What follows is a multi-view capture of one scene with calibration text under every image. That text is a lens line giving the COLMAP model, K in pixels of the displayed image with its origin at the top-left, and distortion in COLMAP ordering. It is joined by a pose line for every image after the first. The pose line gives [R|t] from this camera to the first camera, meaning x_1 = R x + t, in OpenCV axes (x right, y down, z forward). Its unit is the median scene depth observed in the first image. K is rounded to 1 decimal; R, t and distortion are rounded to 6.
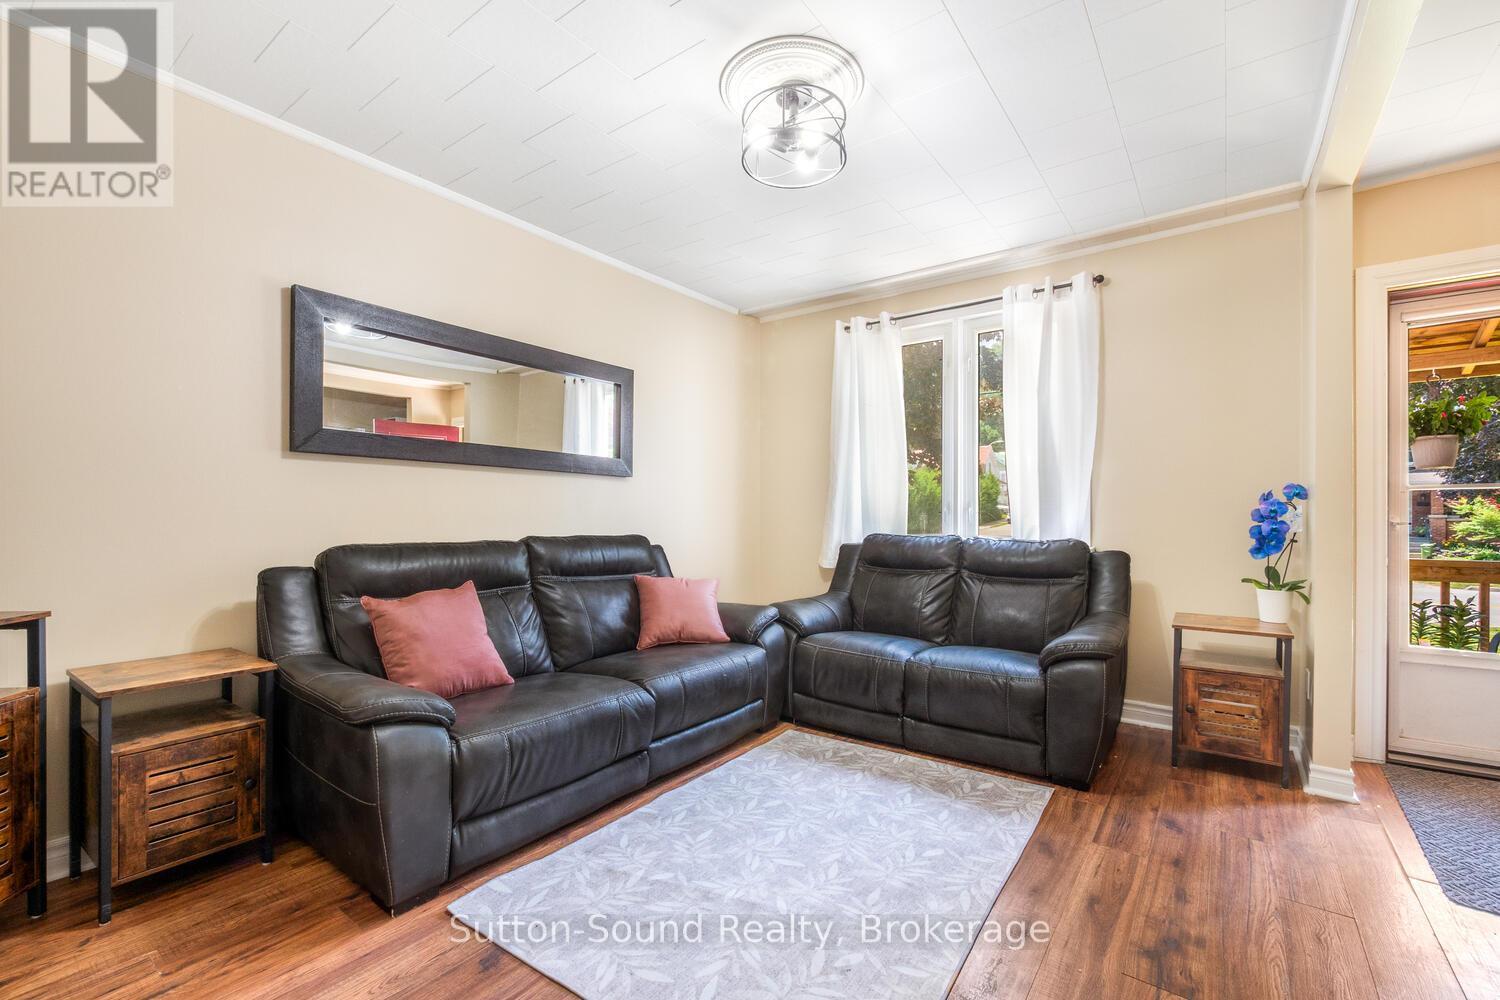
lens RADIAL K [[643.8, 0, 749.1], [0, 643.8, 521.0], [0, 0, 1]] dist [-0.002236, -0.000428]
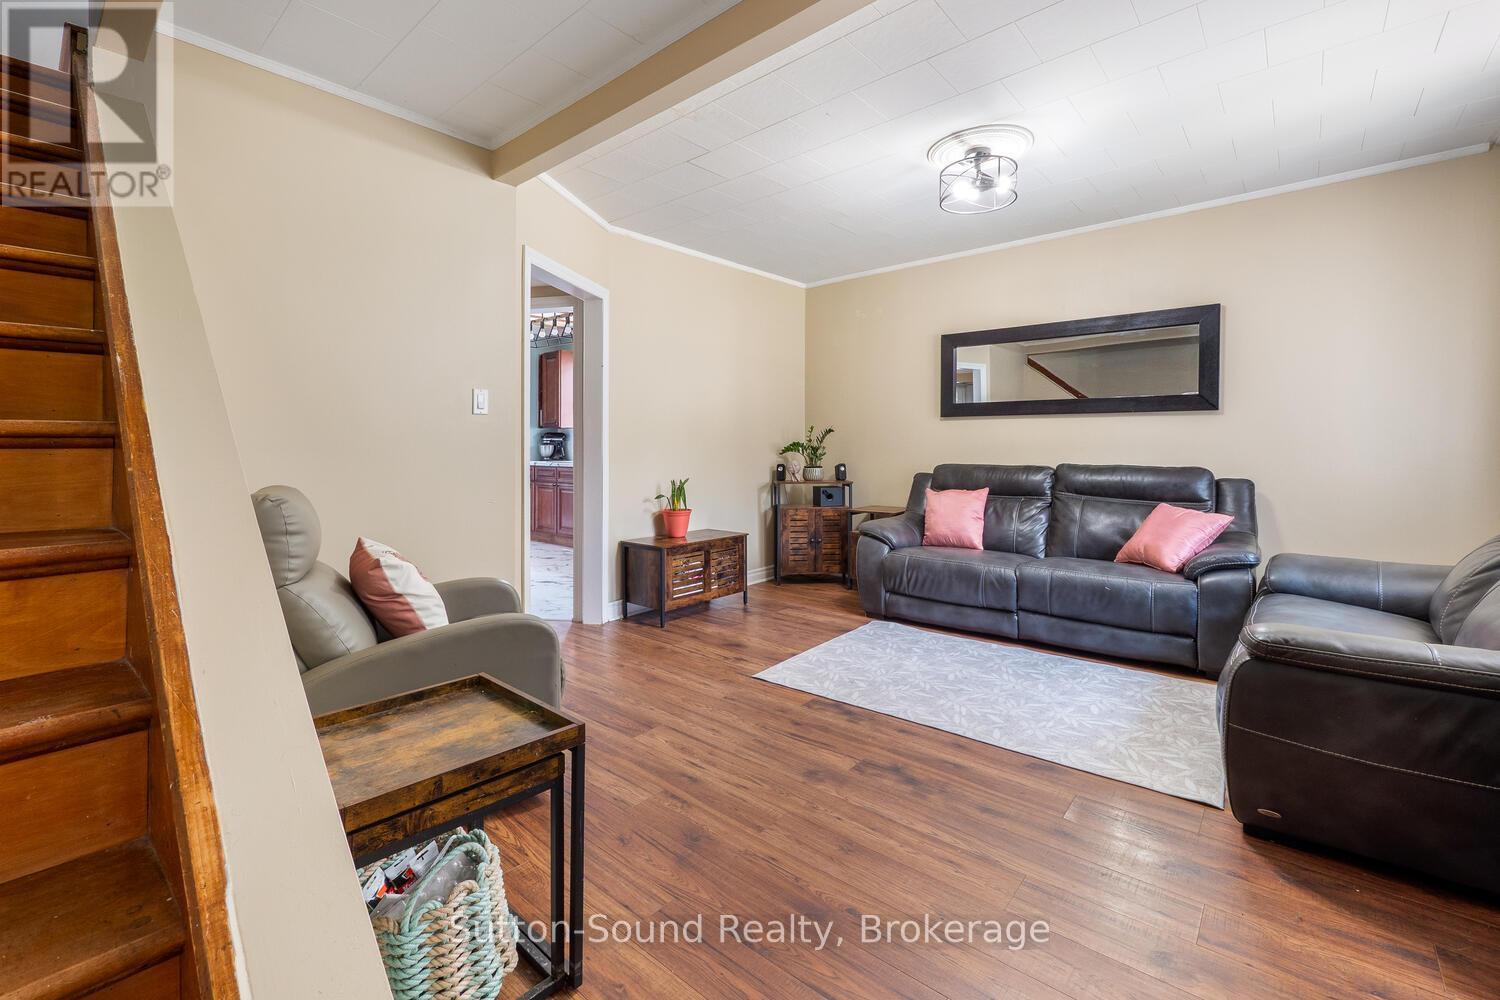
lens RADIAL K [[649.4, 0, 748.3], [0, 649.4, 463.4], [0, 0, 1]] dist [-0.000679, 0.000005]
pose [[-0.068602, 0.025784, -0.997311, 1.137593], [-0.005578, 0.999640, 0.026228, -0.009359], [0.997629, 0.007362, -0.068433, 0.435958]]
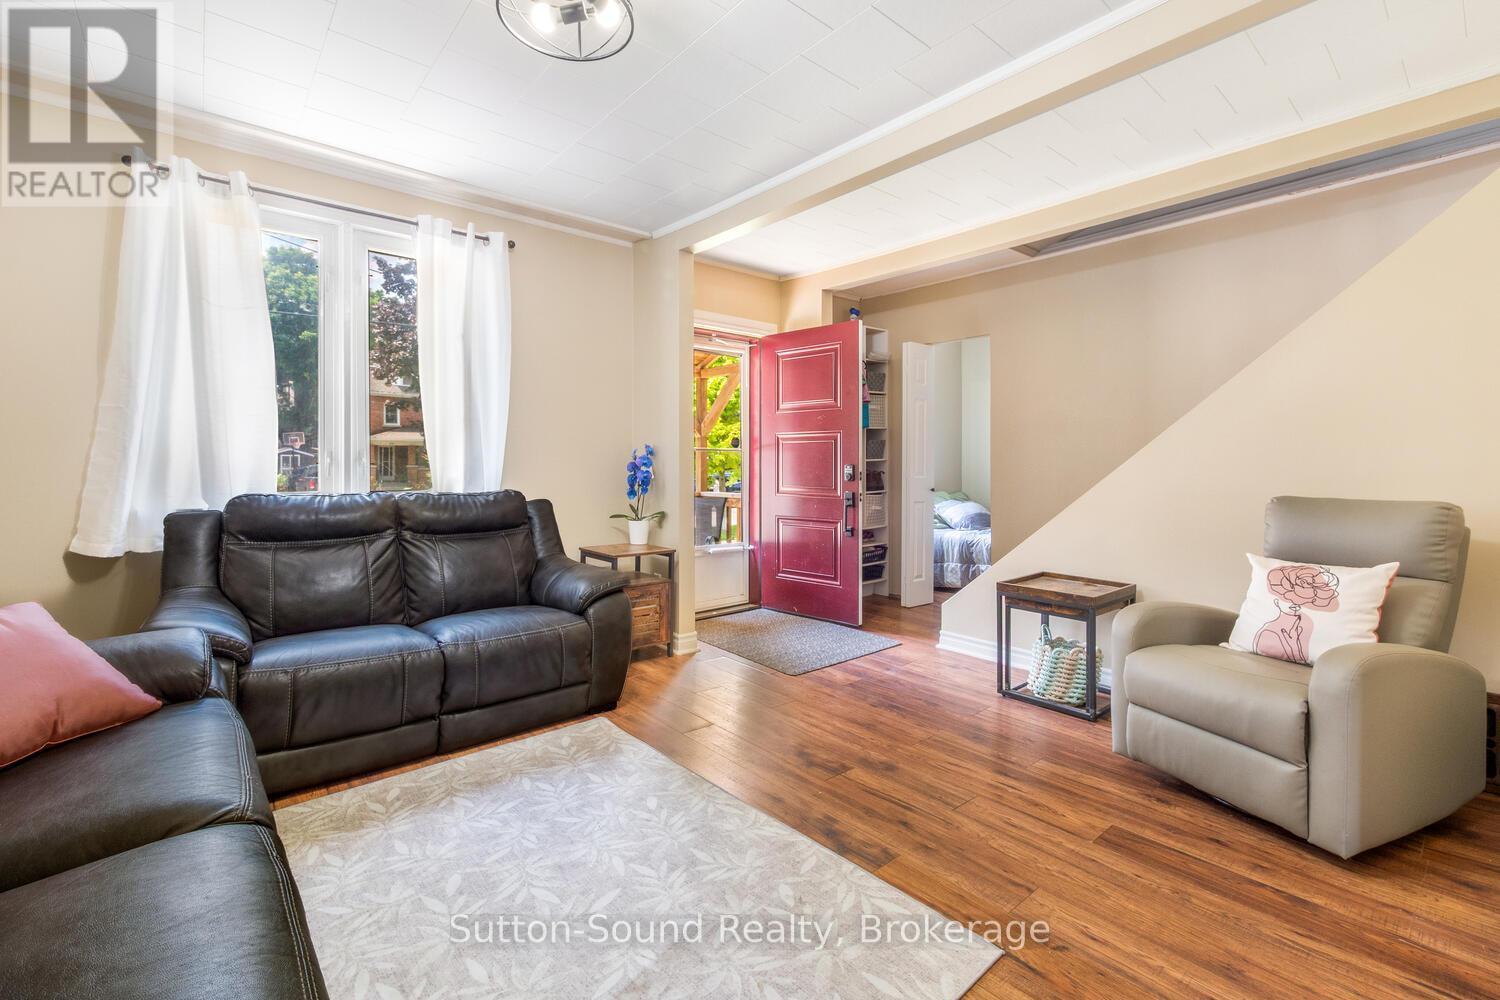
lens RADIAL K [[649.4, 0, 748.3], [0, 649.4, 463.4], [0, 0, 1]] dist [-0.000679, 0.000005]
pose [[0.224968, 0.002485, 0.974363, -0.488305], [0.006765, 0.999969, -0.004113, -0.008622], [-0.974343, 0.007517, 0.224944, 0.448143]]
